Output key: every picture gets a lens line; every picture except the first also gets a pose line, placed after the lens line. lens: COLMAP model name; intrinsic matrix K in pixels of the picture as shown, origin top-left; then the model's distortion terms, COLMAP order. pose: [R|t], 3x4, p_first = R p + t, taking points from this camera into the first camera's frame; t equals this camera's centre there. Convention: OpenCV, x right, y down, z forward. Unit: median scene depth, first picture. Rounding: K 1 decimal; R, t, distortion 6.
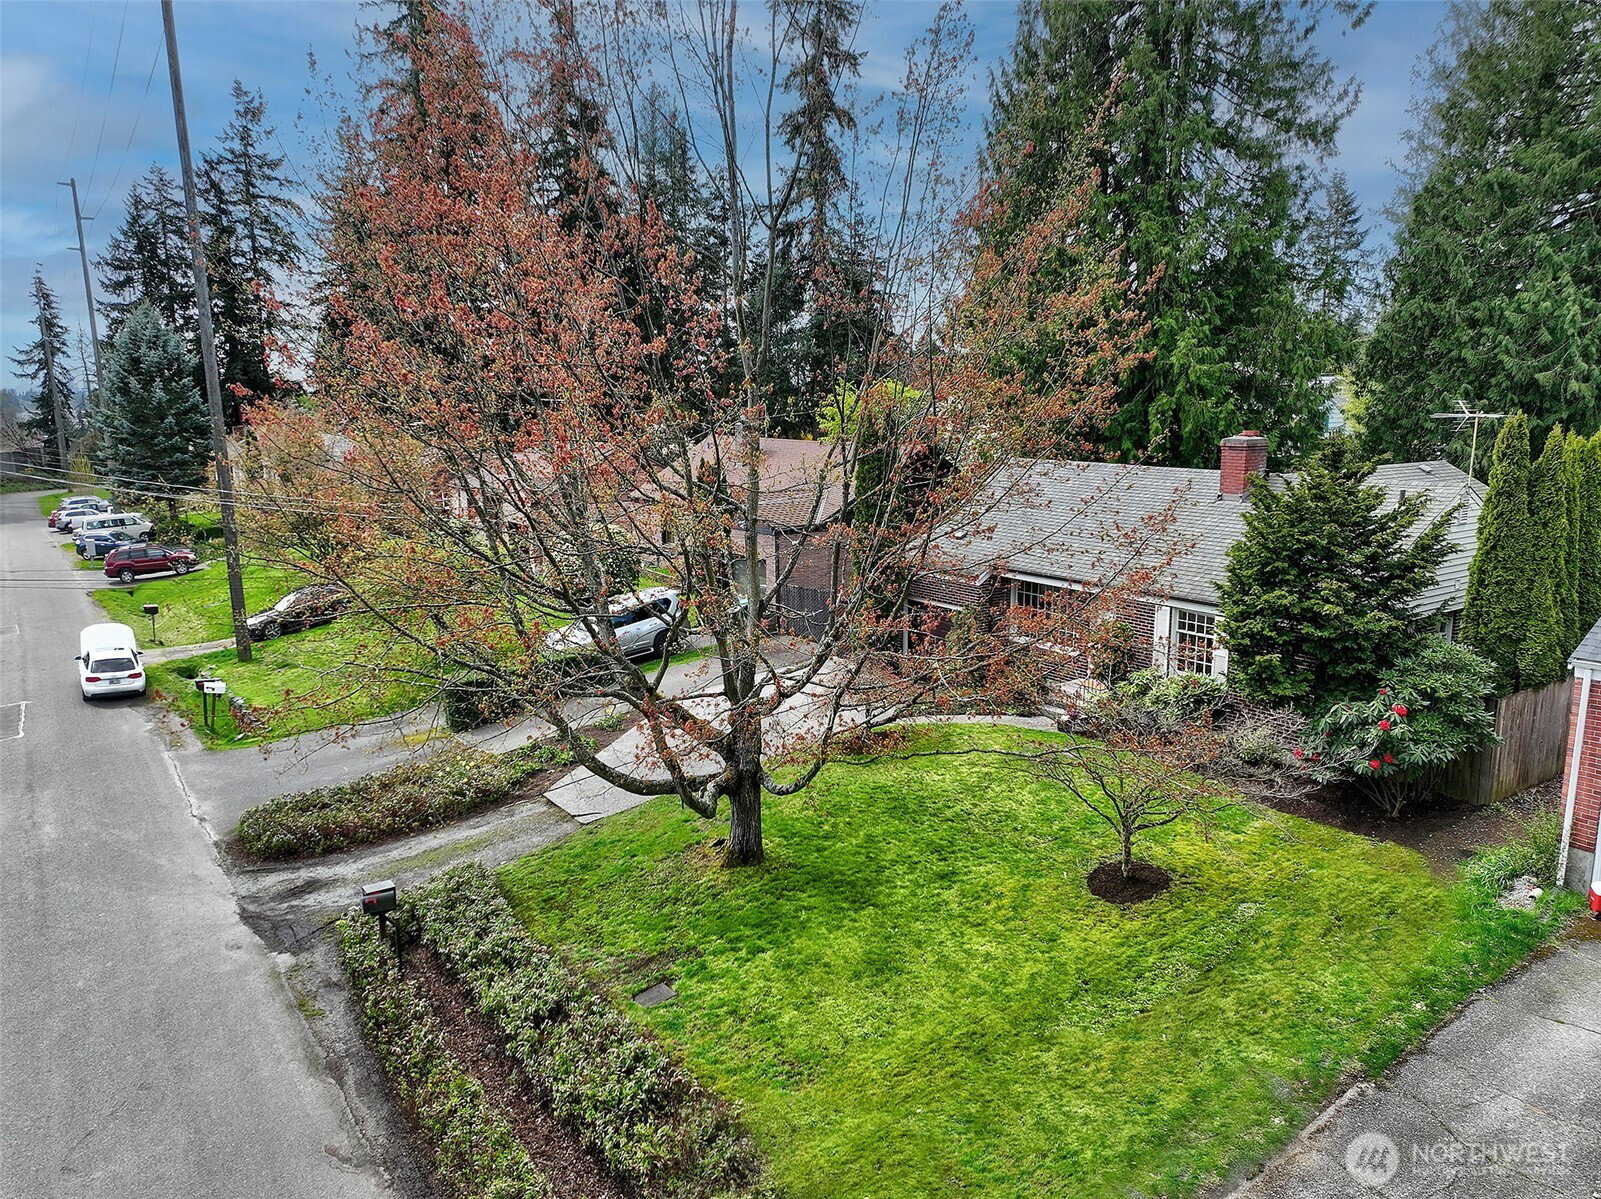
lens RADIAL K [[1127.5, 0, 790.5], [0, 1127.5, 614.9], [0, 0, 1]] dist [0.007308, 0.005857]
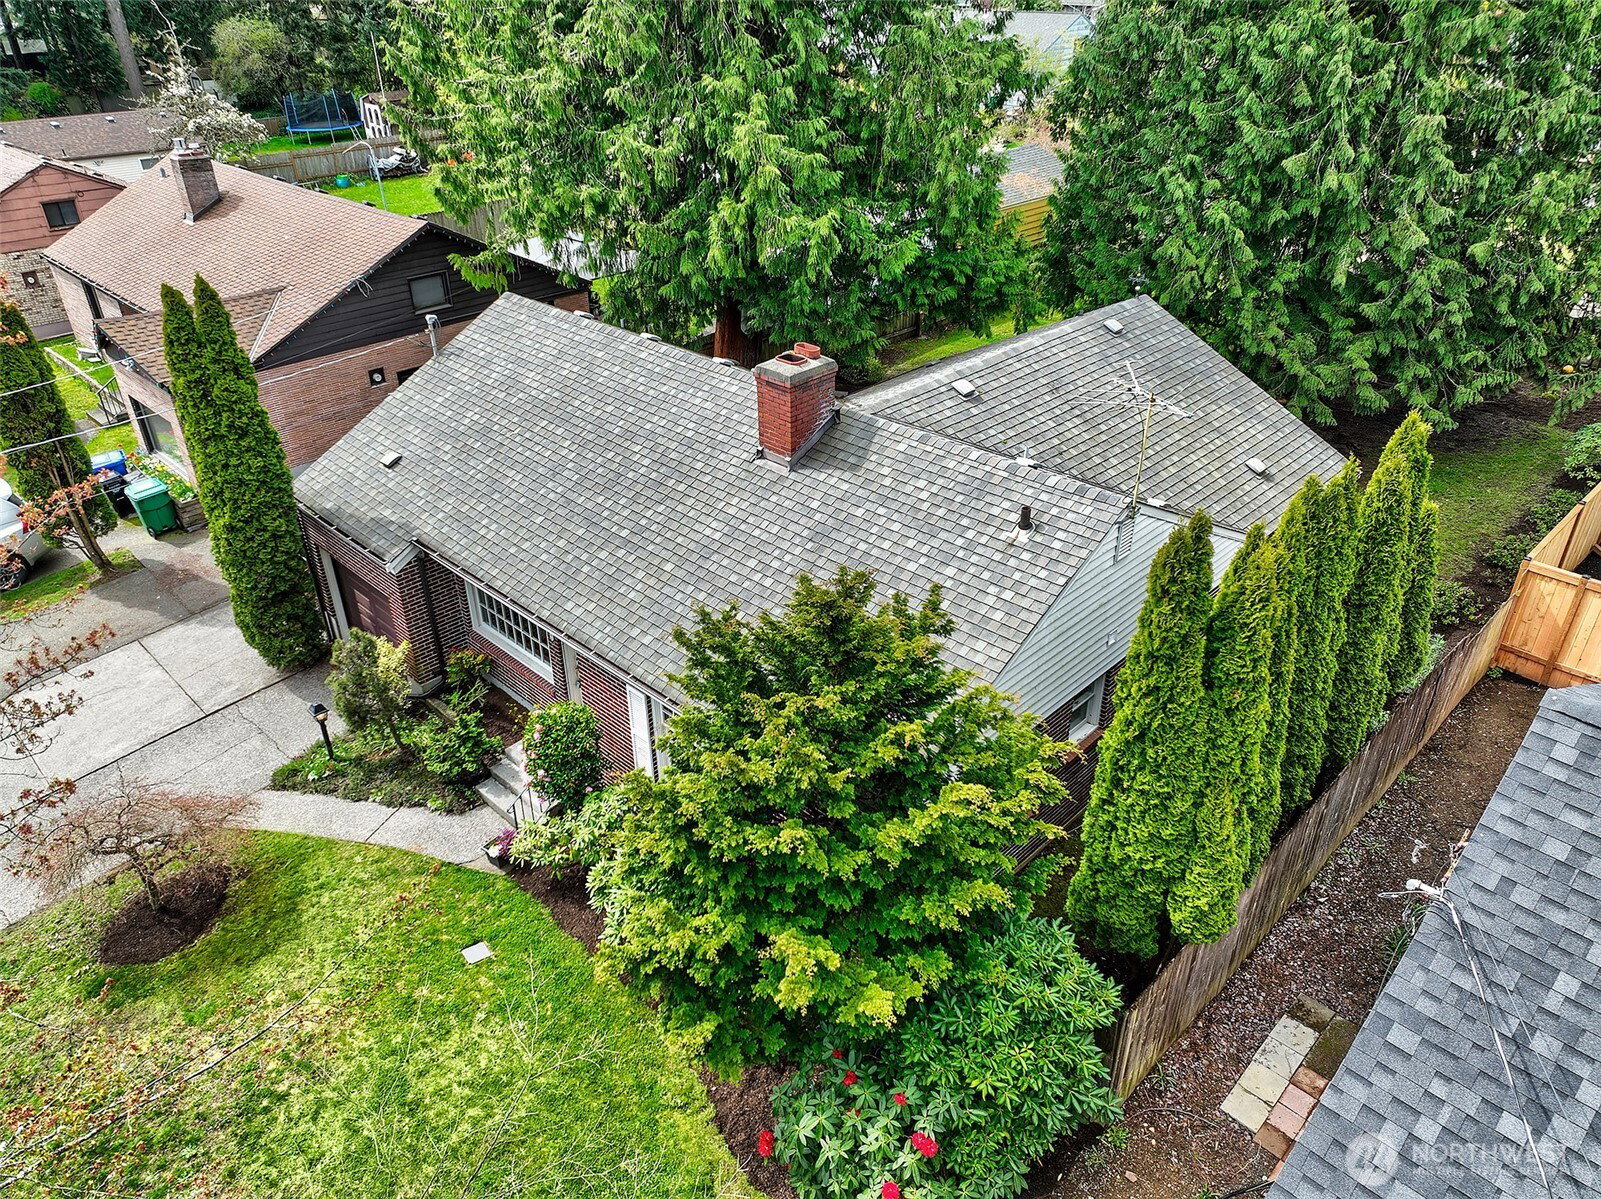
lens RADIAL K [[1127.5, 0, 801.9], [0, 1127.5, 592.6], [0, 0, 1]] dist [0.007308, 0.005857]
pose [[0.981069, -0.082307, 0.175300, 0.249126], [0.024883, 0.951262, 0.307378, -0.183401], [-0.192055, -0.297197, 0.935301, 0.366955]]
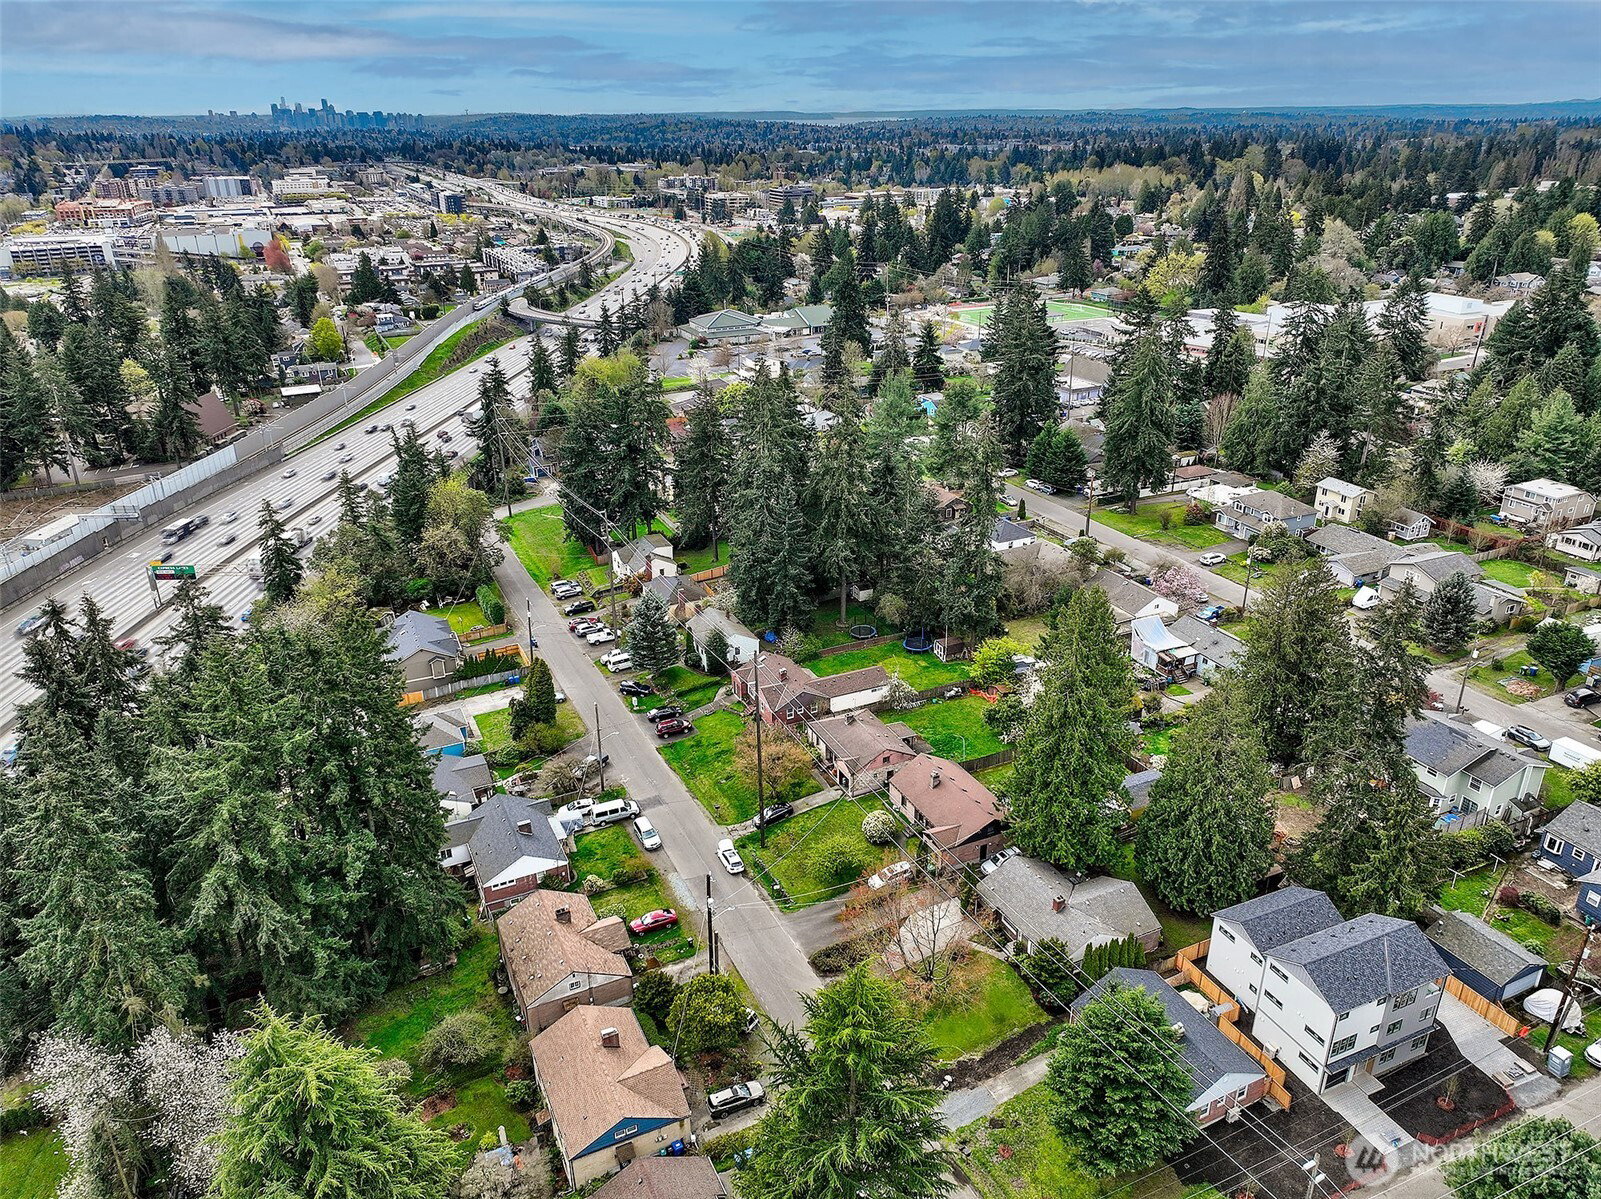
lens RADIAL K [[1127.5, 0, 795.3], [0, 1127.5, 596.5], [0, 0, 1]] dist [0.007308, 0.005857]
pose [[0.986804, 0.080272, -0.140619, -0.044410], [-0.051626, 0.979116, 0.196636, -1.667897], [0.153466, -0.186782, 0.970340, -2.439978]]
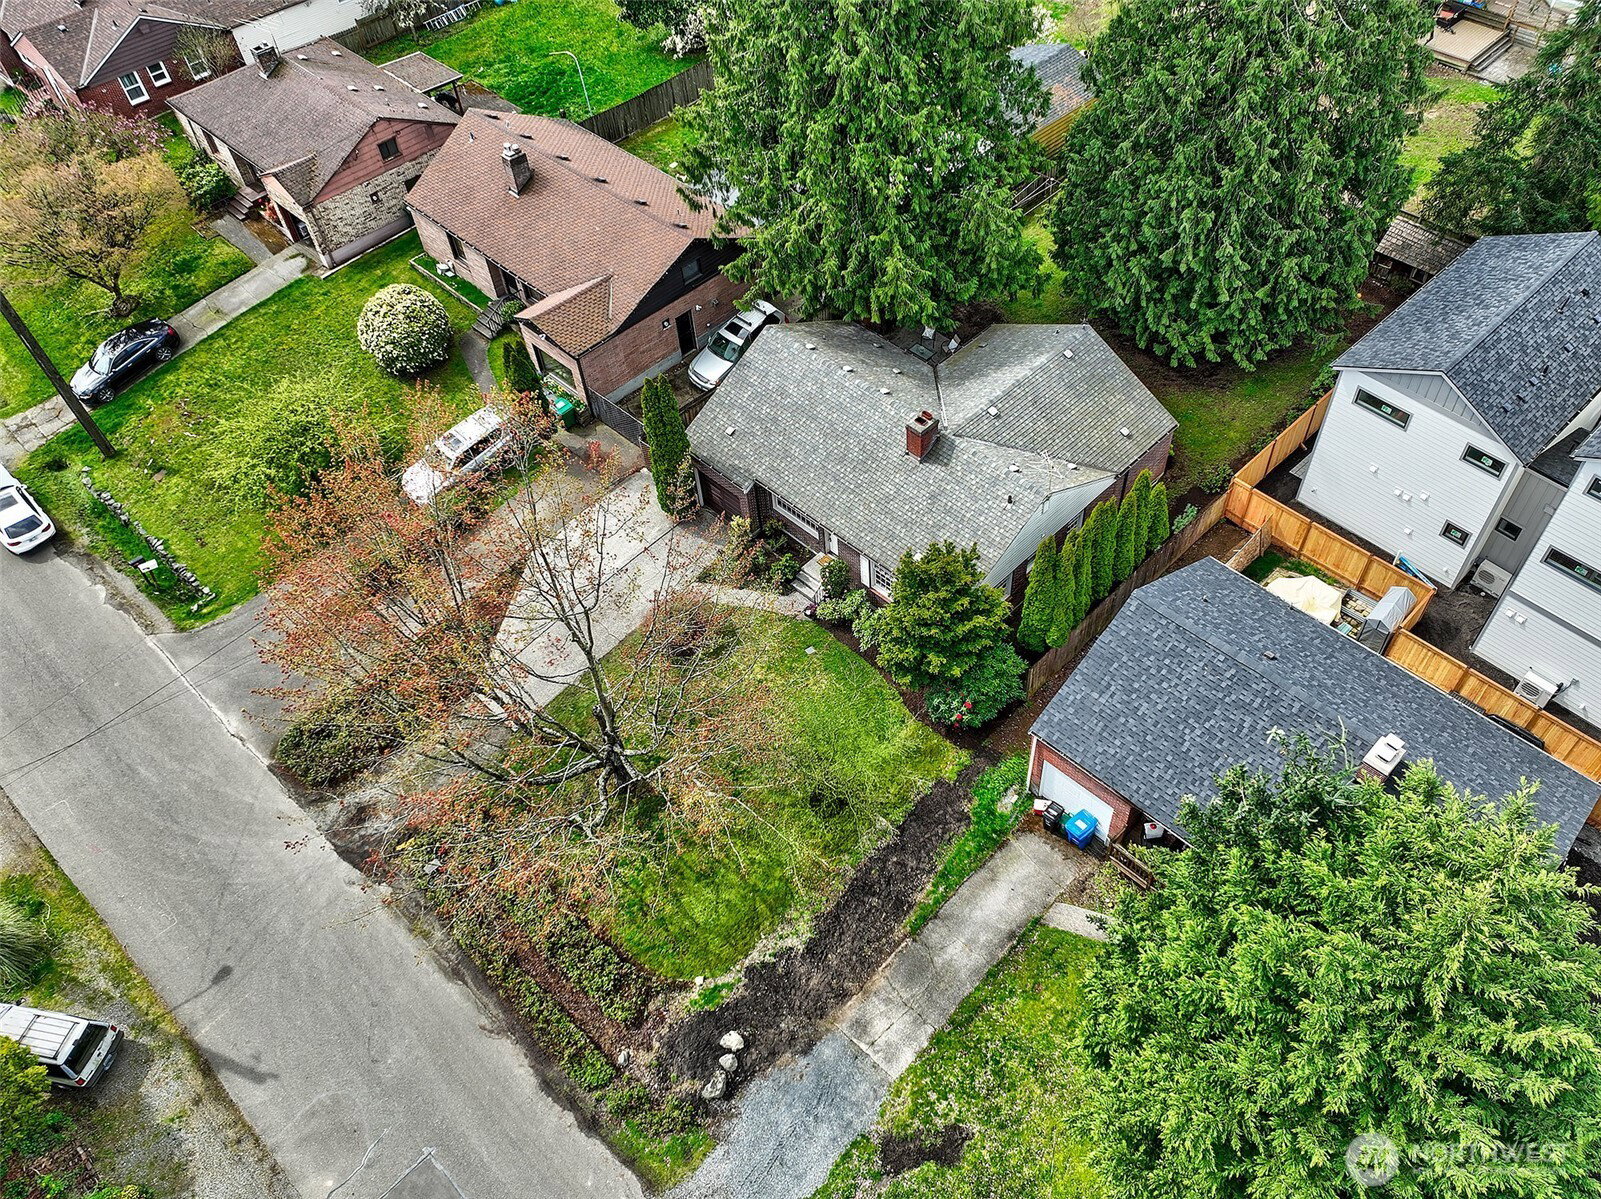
lens RADIAL K [[1232.4, 0, 879.7], [0, 1232.4, 639.7], [0, 0, 1]] dist [0.002953, 0.003049]
pose [[0.976418, -0.161272, 0.143527, 0.069880], [0.035796, 0.776551, 0.629037, -0.776454], [-0.212902, -0.609065, 0.764011, -0.281160]]
